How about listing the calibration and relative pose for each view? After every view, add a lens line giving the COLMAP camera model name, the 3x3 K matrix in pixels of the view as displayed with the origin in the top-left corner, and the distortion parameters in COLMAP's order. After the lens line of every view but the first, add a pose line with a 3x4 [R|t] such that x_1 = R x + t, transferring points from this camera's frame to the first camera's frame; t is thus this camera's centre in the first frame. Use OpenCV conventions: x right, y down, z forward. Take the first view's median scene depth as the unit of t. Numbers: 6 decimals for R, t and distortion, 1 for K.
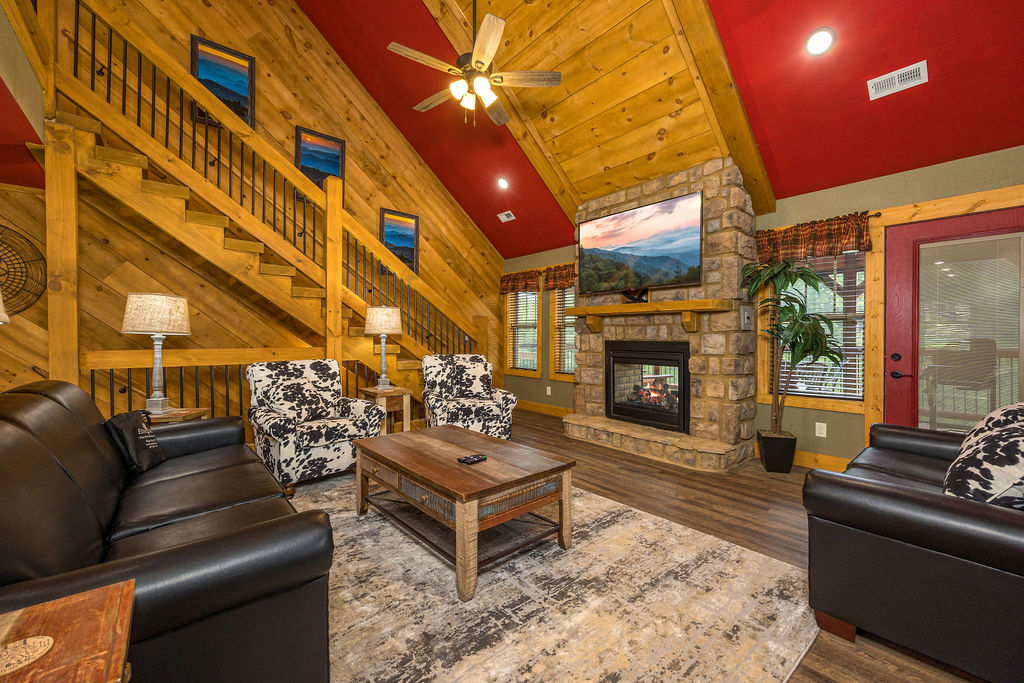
lens RADIAL K [[410.0, 0, 517.5], [0, 410.0, 340.5], [0, 0, 1]] dist [-0.000153, -0.000146]
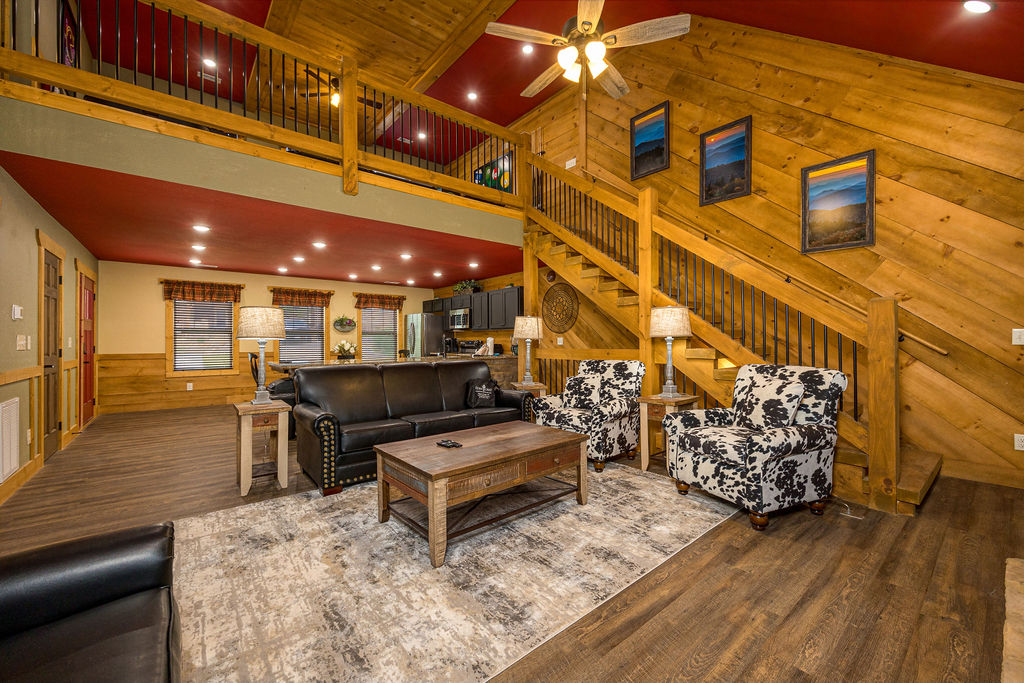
lens RADIAL K [[410.0, 0, 516.7], [0, 410.0, 337.9], [0, 0, 1]] dist [-0.000153, -0.000146]
pose [[-0.016541, -0.008304, -0.999829, 0.609281], [-0.003013, 0.999961, -0.008255, -0.004627], [0.999859, 0.002876, -0.016565, 0.688875]]
